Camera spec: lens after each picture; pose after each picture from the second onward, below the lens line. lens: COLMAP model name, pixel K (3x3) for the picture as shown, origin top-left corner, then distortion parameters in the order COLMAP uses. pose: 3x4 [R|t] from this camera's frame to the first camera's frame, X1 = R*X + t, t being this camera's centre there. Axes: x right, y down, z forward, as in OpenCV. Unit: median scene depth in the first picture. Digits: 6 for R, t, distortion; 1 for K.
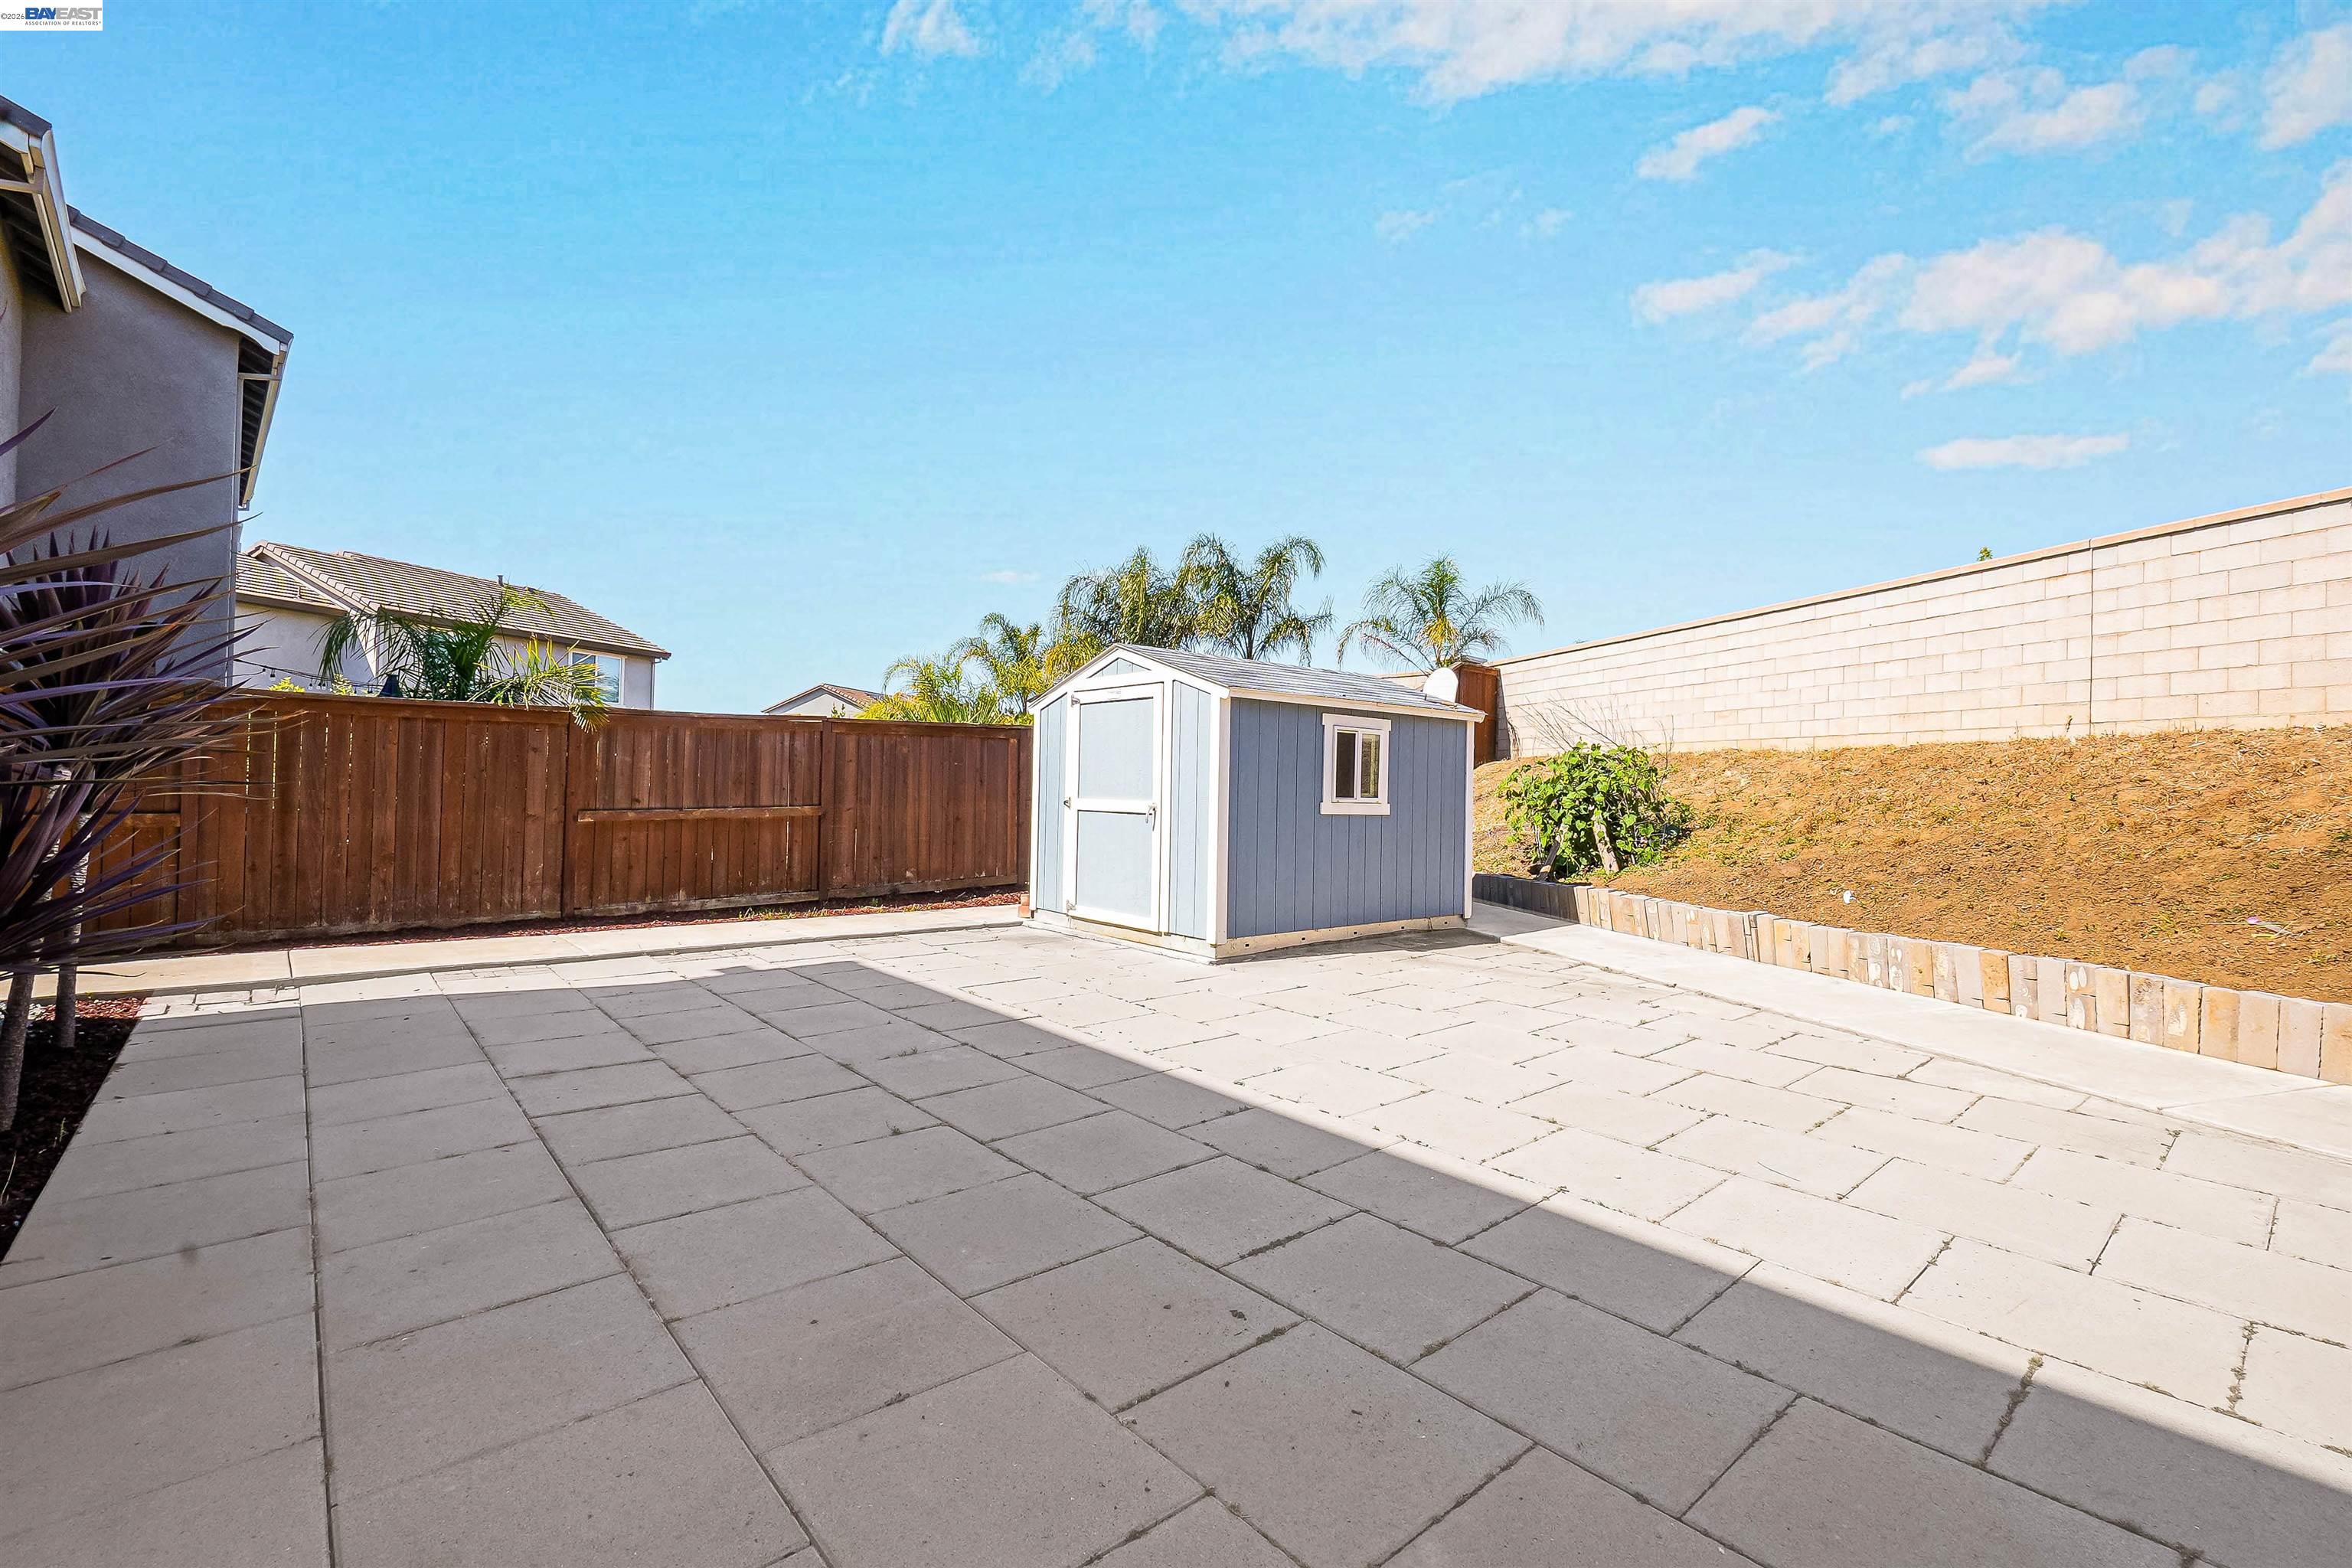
lens RADIAL K [[1017.6, 0, 1176.0], [0, 1017.6, 784.0], [0, 0, 1]] dist [-0.001433, -0.000278]
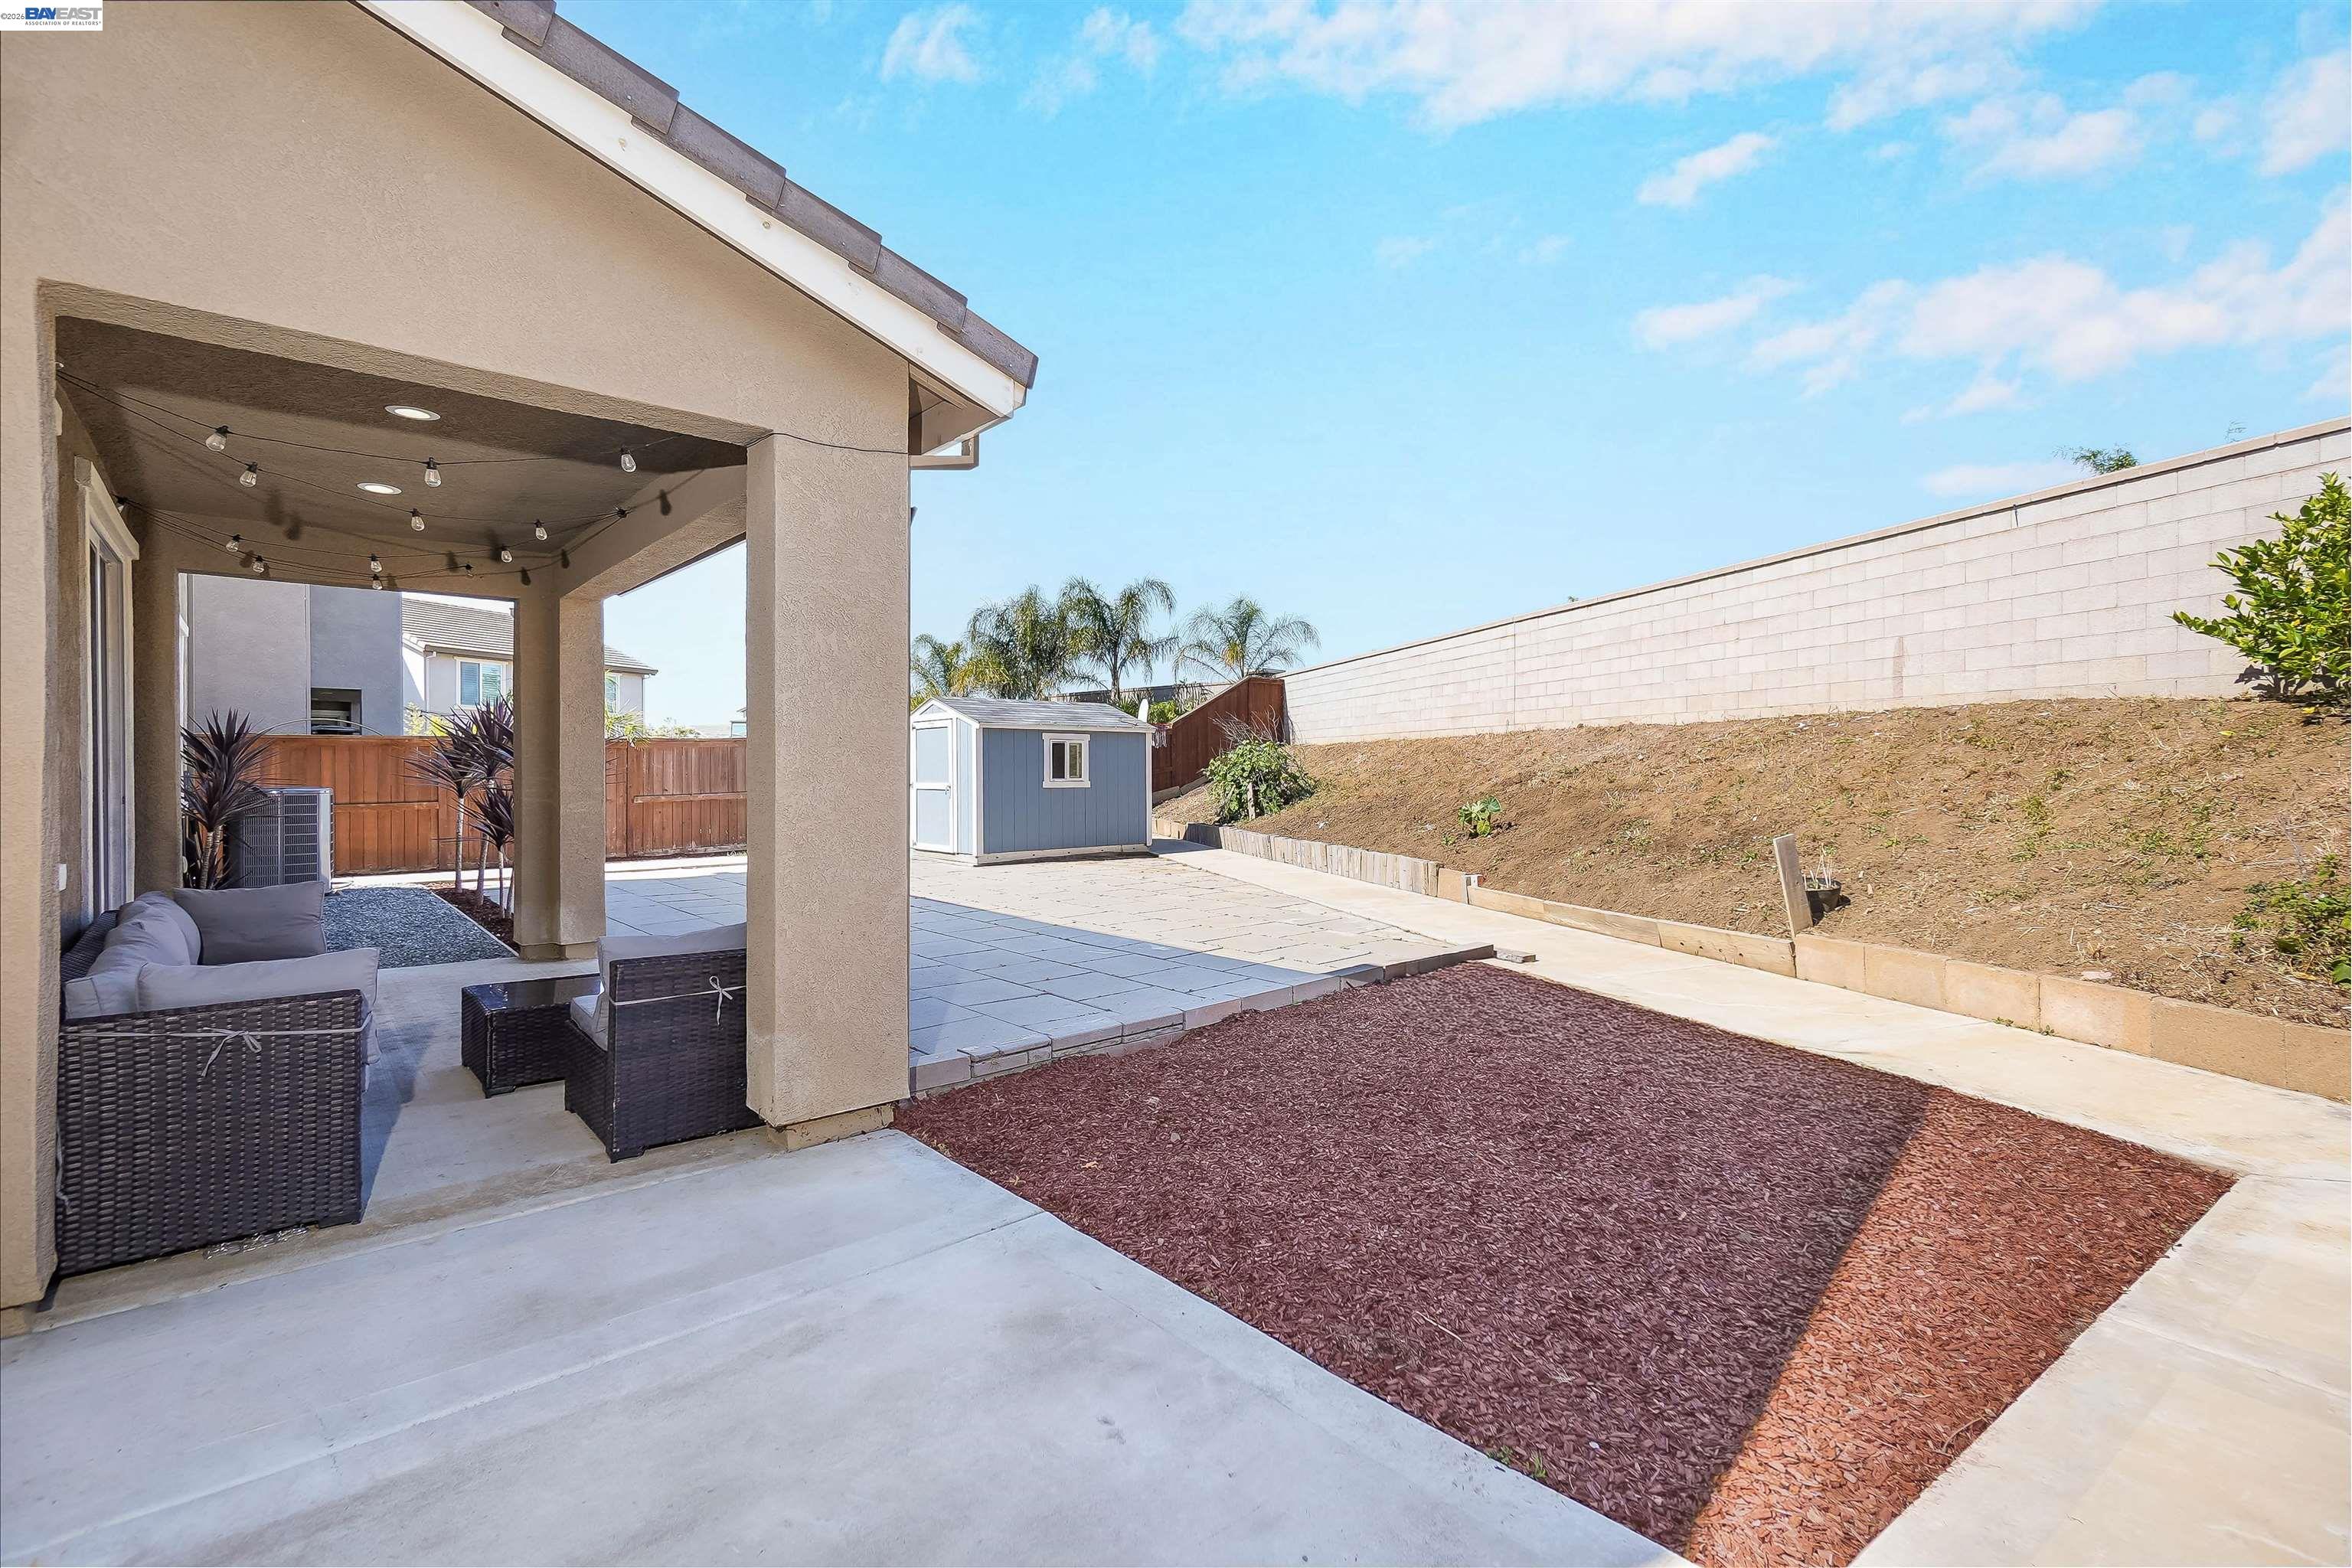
lens RADIAL K [[1044.8, 0, 1172.4], [0, 1044.8, 764.3], [0, 0, 1]] dist [0.000605, 0.000464]
pose [[0.999652, -0.024918, 0.008694, 0.280234], [0.024938, 0.999687, -0.002214, -0.002116], [-0.008636, 0.002430, 0.999960, -0.692372]]
